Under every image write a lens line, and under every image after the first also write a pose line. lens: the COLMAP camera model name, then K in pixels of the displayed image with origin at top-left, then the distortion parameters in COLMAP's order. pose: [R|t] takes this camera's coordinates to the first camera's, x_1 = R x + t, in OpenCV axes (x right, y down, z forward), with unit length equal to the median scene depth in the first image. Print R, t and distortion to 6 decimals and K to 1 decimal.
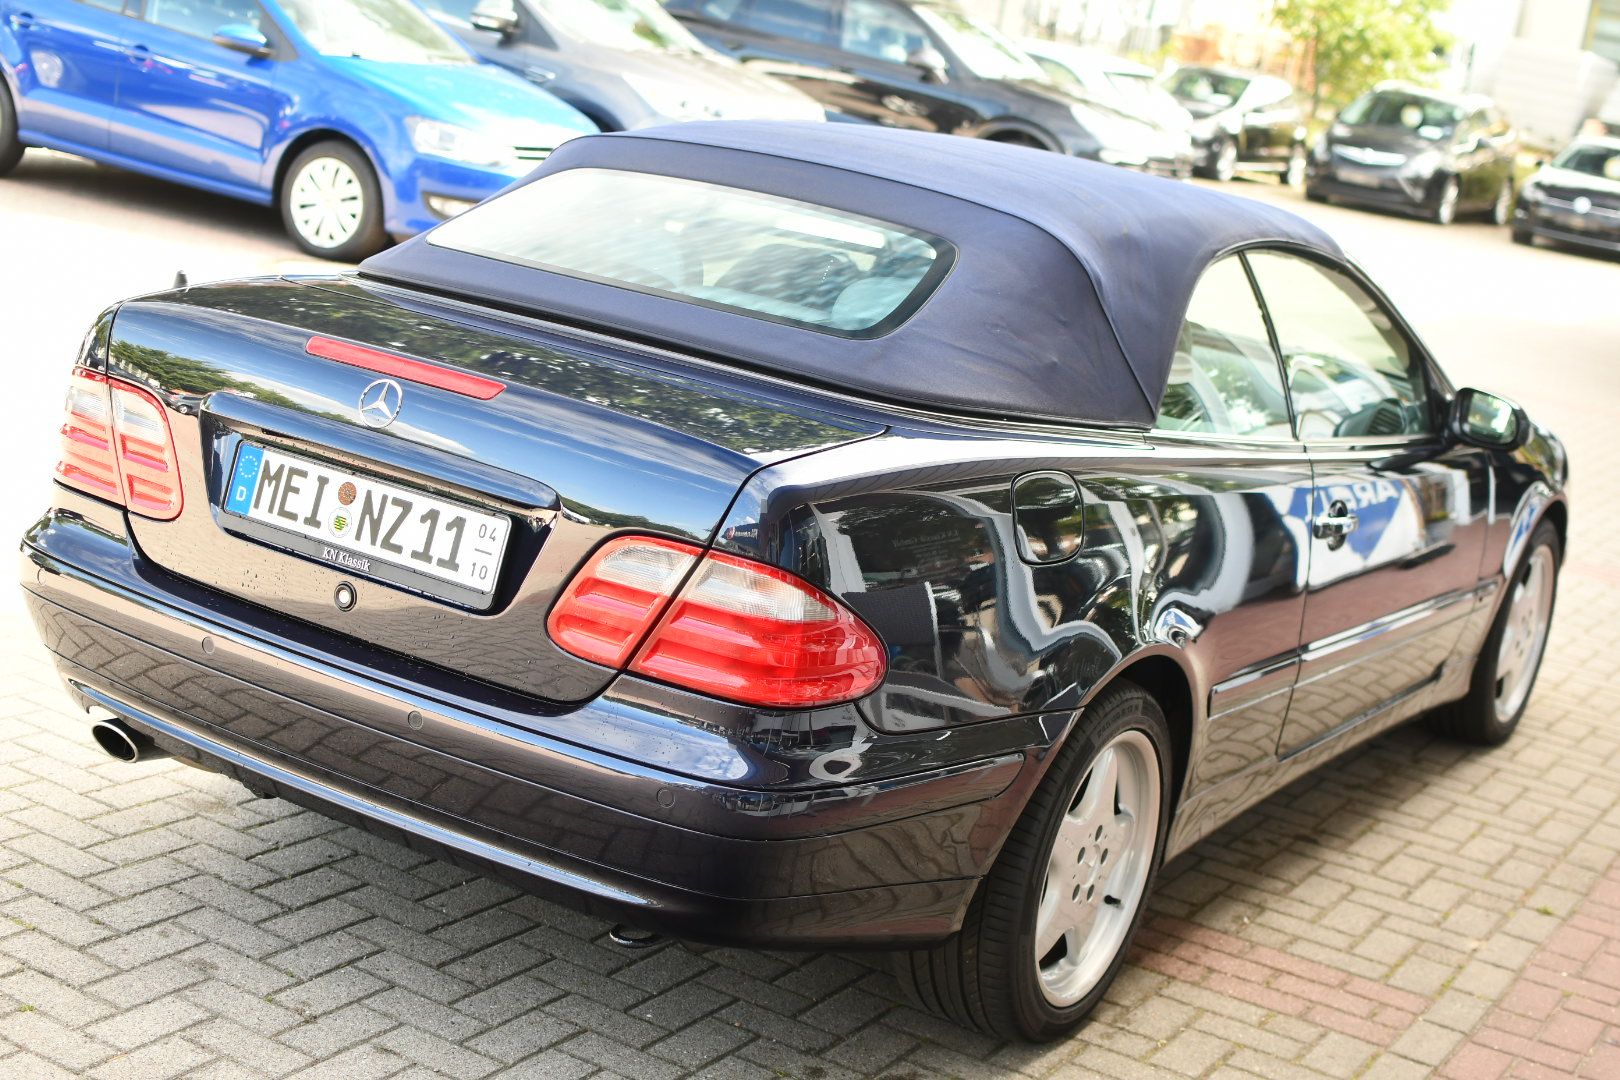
lens RADIAL K [[2460.4, 0, 806.1], [0, 2460.4, 530.3], [0, 0, 1]] dist [-0.152325, 0.000000]
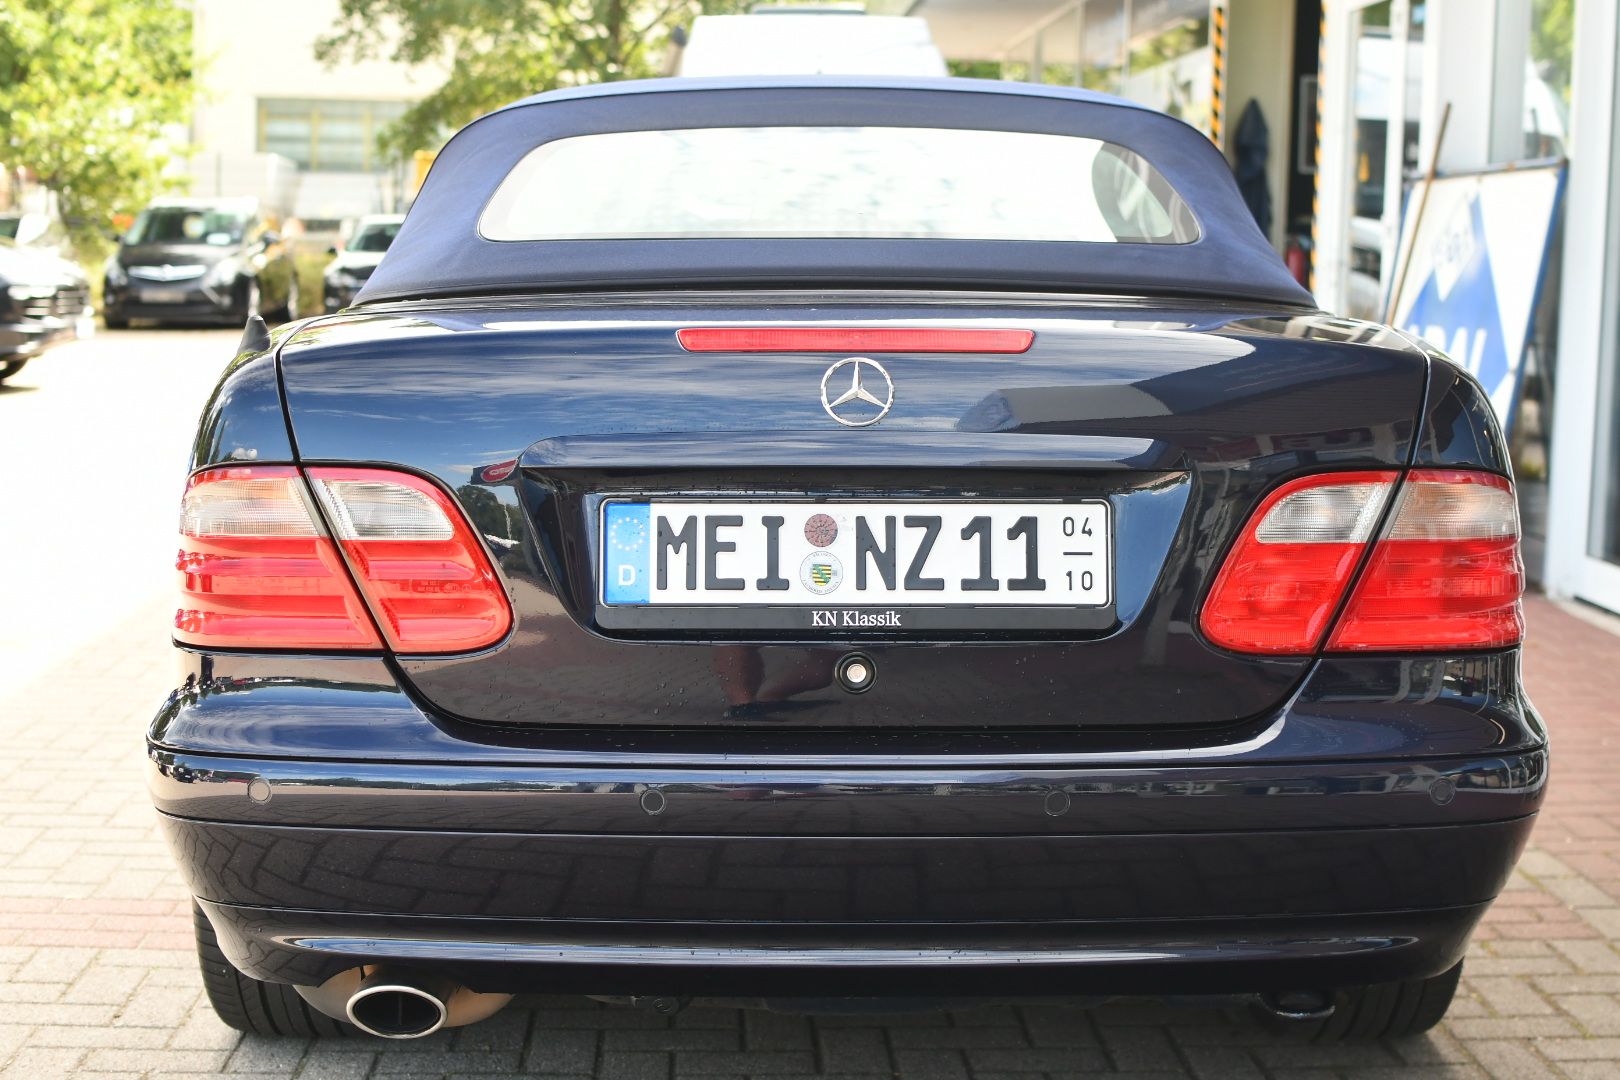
lens RADIAL K [[2460.4, 0, 812.8], [0, 2460.4, 538.9], [0, 0, 1]] dist [-0.152325, 0.000000]
pose [[0.842121, -0.206590, 0.498150, -0.533085], [0.231399, 0.972782, 0.012249, -0.021575], [-0.487122, 0.104956, 0.867004, 0.387147]]
